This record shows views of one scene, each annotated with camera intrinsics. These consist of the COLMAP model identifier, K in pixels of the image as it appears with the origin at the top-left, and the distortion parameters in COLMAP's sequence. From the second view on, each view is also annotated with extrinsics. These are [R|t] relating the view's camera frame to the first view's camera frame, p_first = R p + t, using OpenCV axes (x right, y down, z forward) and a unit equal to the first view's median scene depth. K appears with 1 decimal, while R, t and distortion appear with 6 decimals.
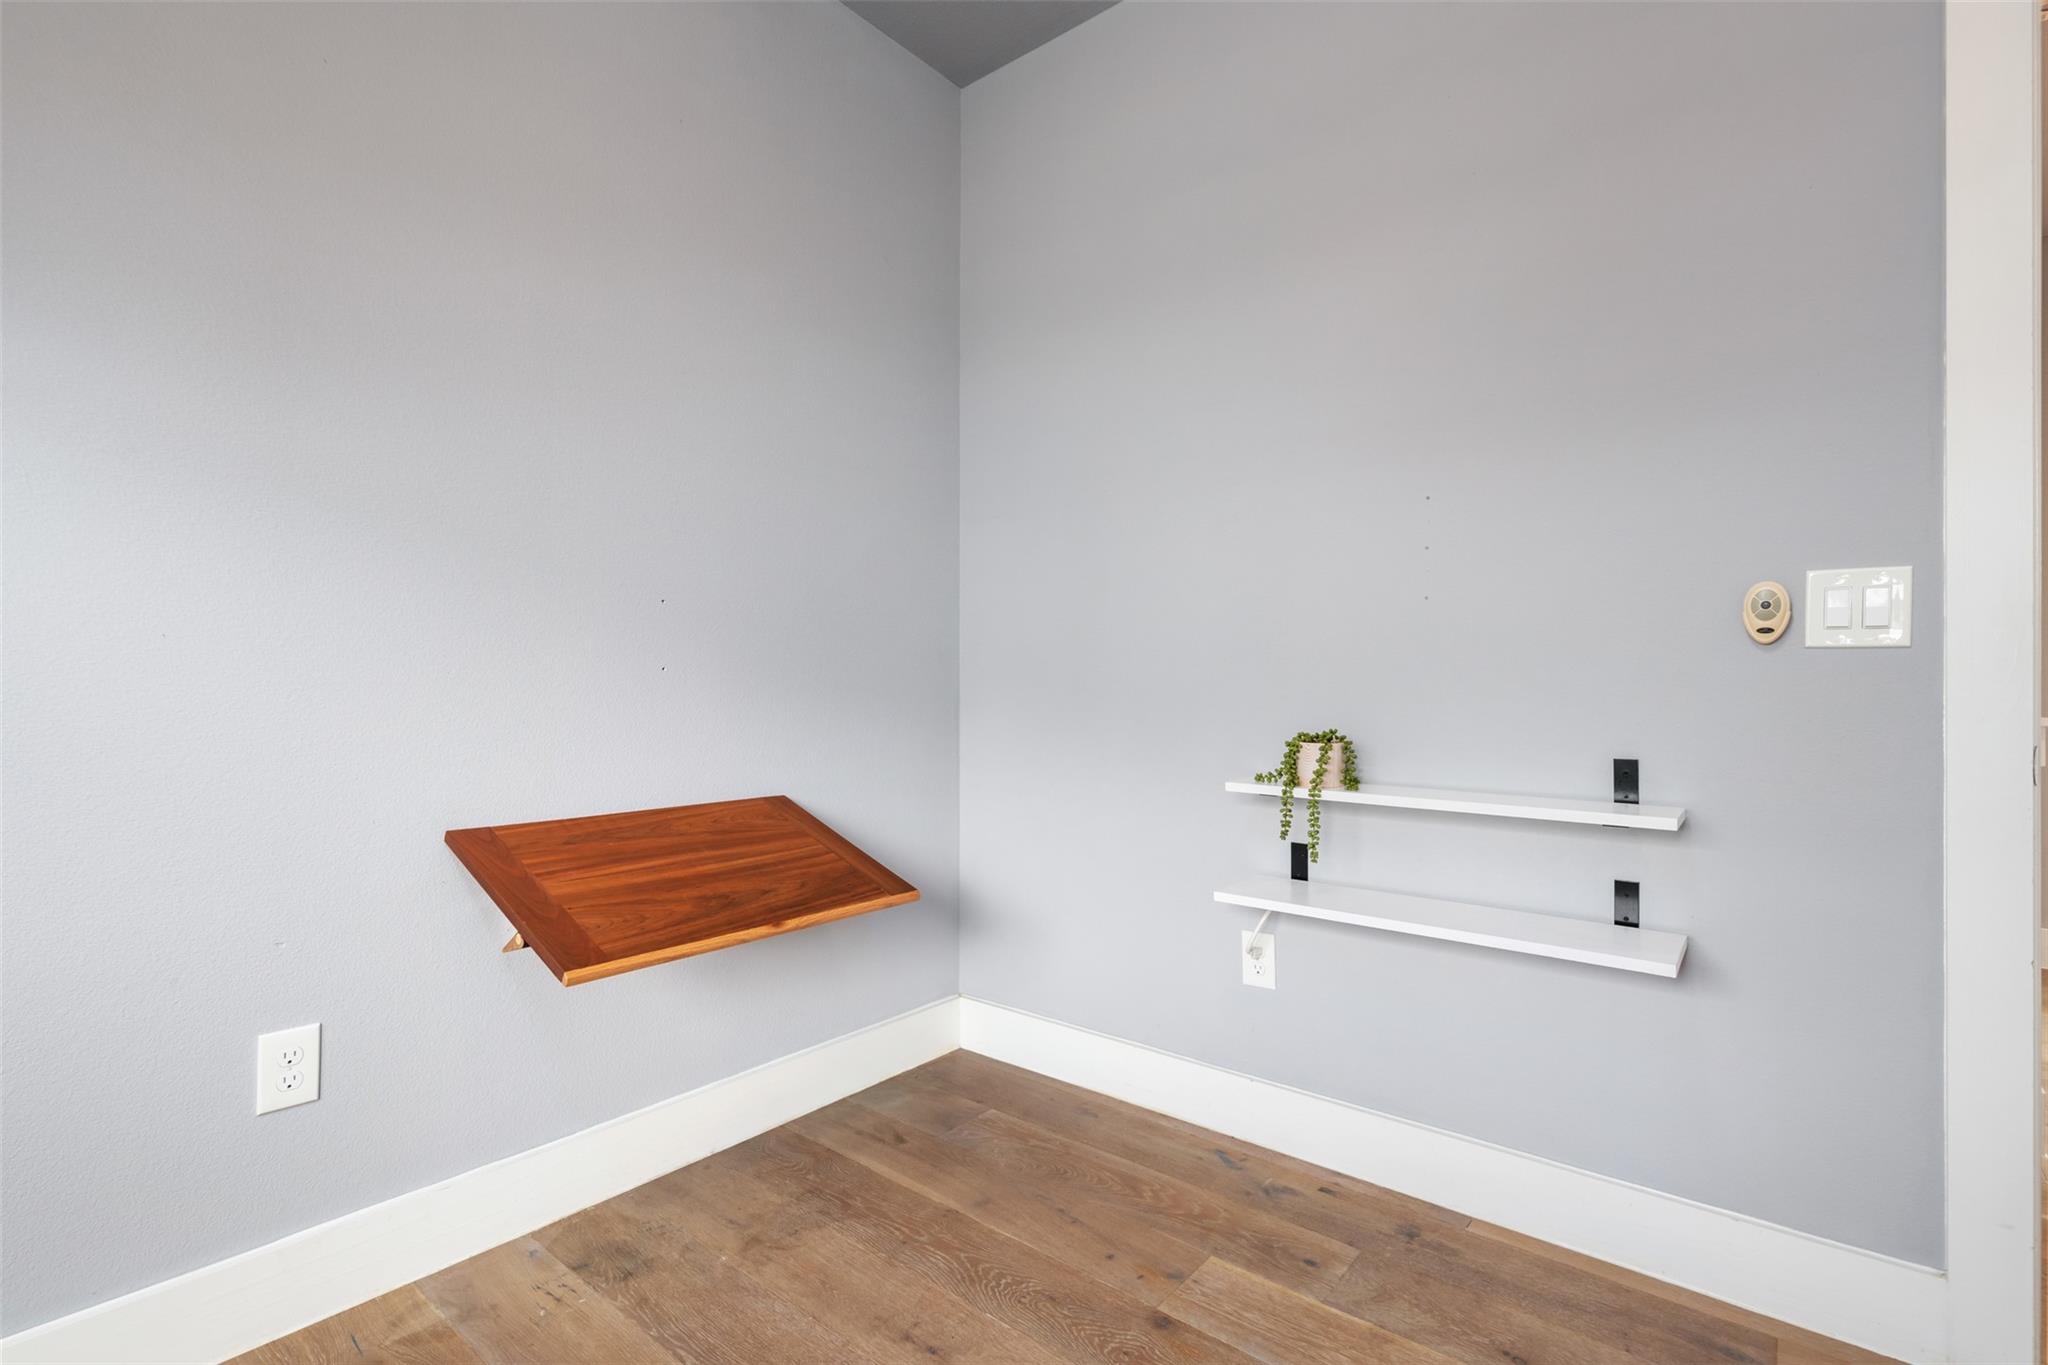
lens RADIAL K [[949.3, 0, 1018.3], [0, 949.3, 679.7], [0, 0, 1]] dist [-0.000312, -0.000244]
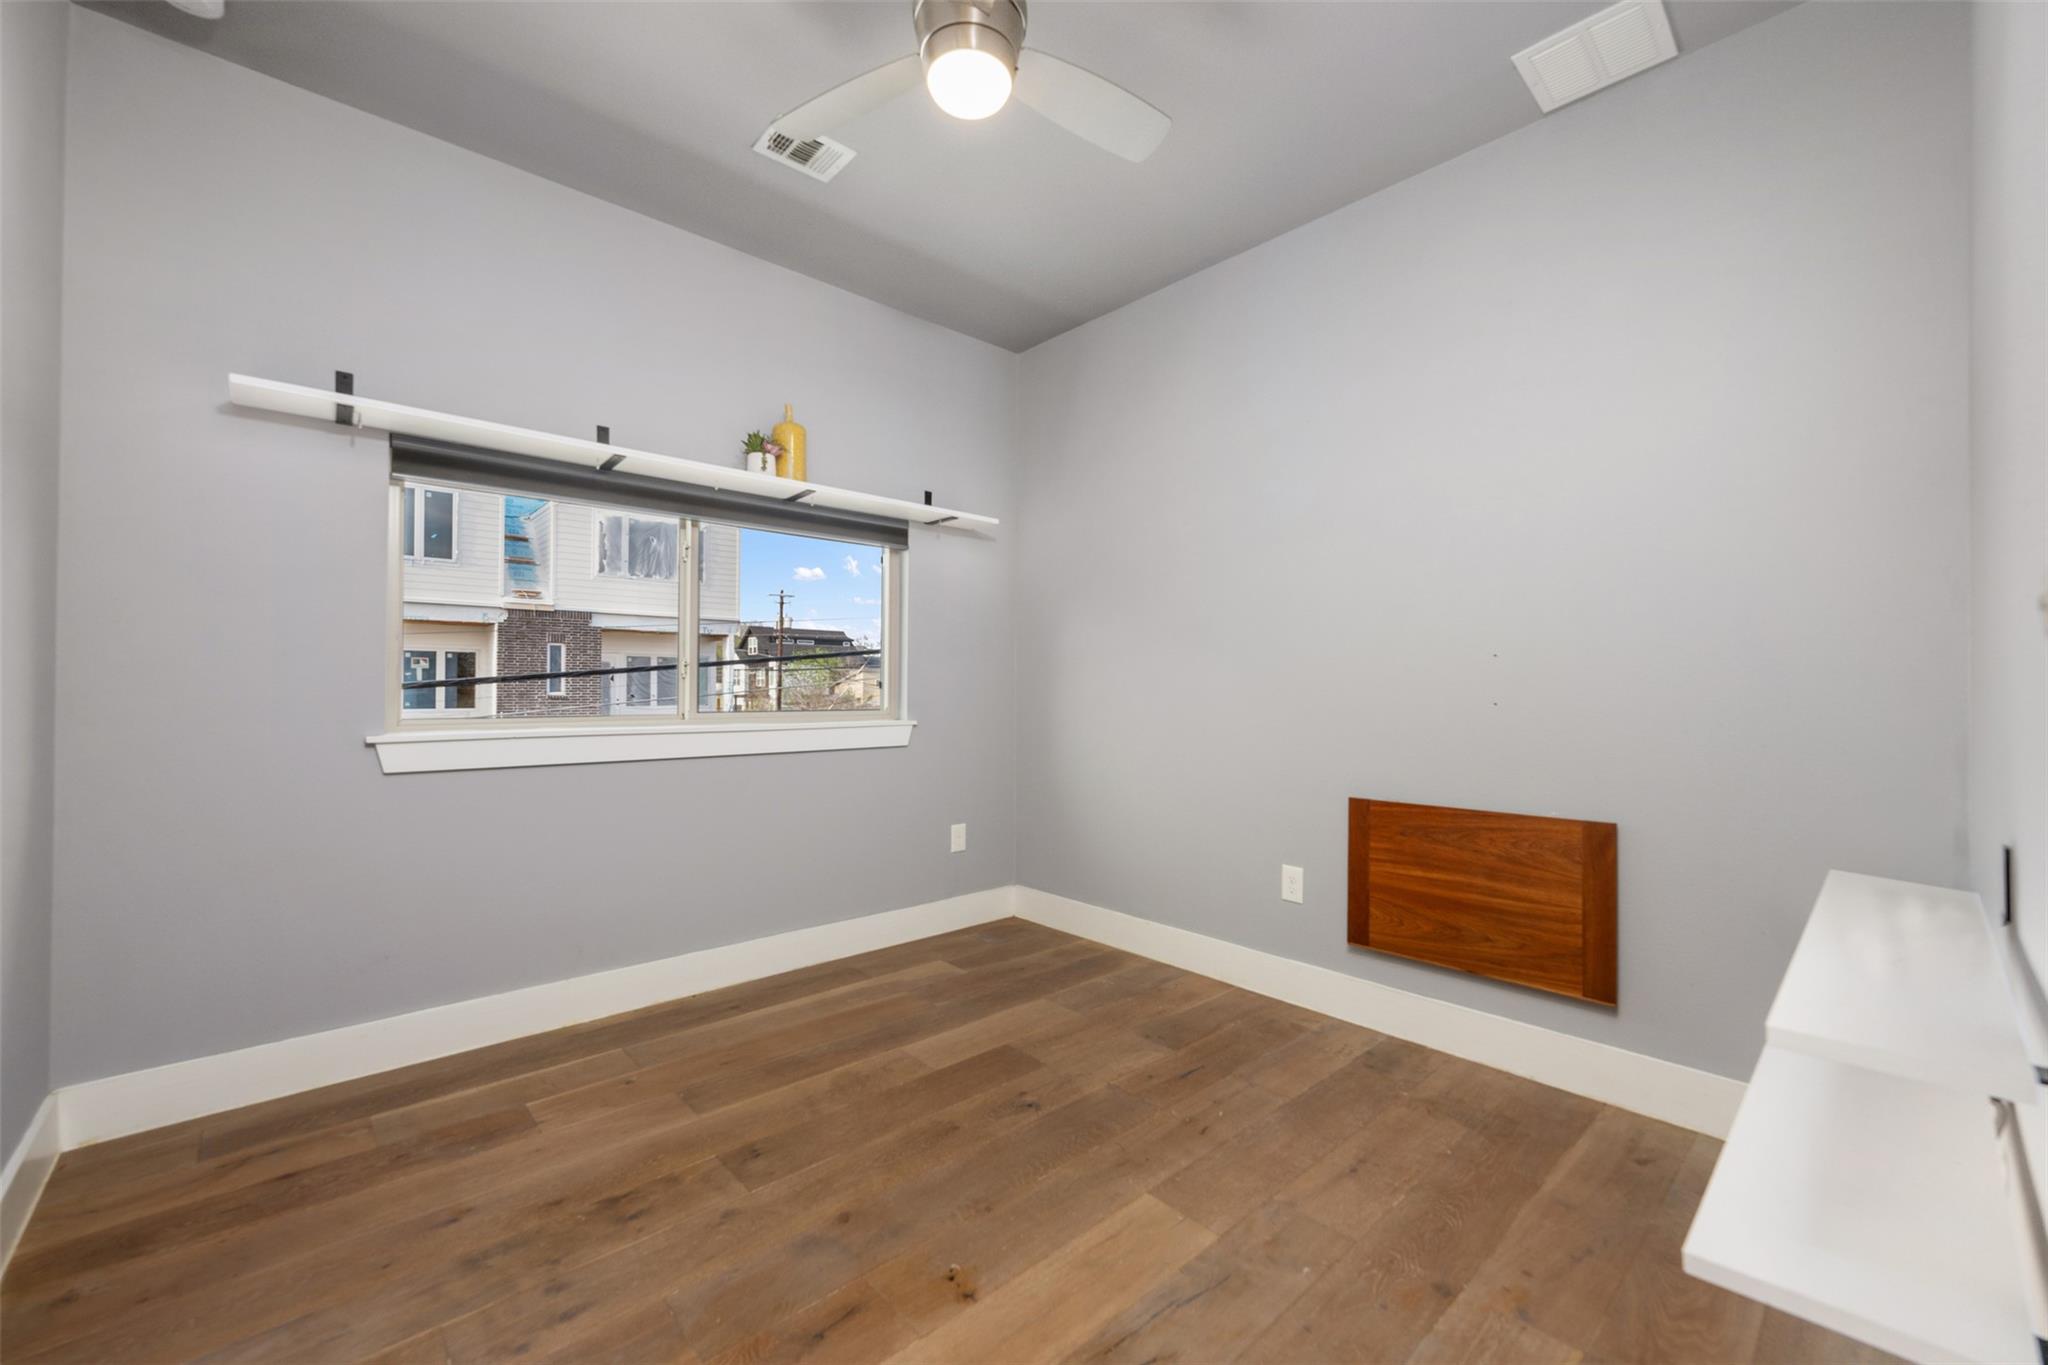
lens RADIAL K [[812.9, 0, 1013.6], [0, 812.9, 686.4], [0, 0, 1]] dist [0.001044, 0.000491]
pose [[-0.148204, -0.009396, -0.988912, 1.097788], [-0.001292, 0.999956, -0.009307, -0.025588], [0.988956, -0.000102, -0.148210, 0.592020]]
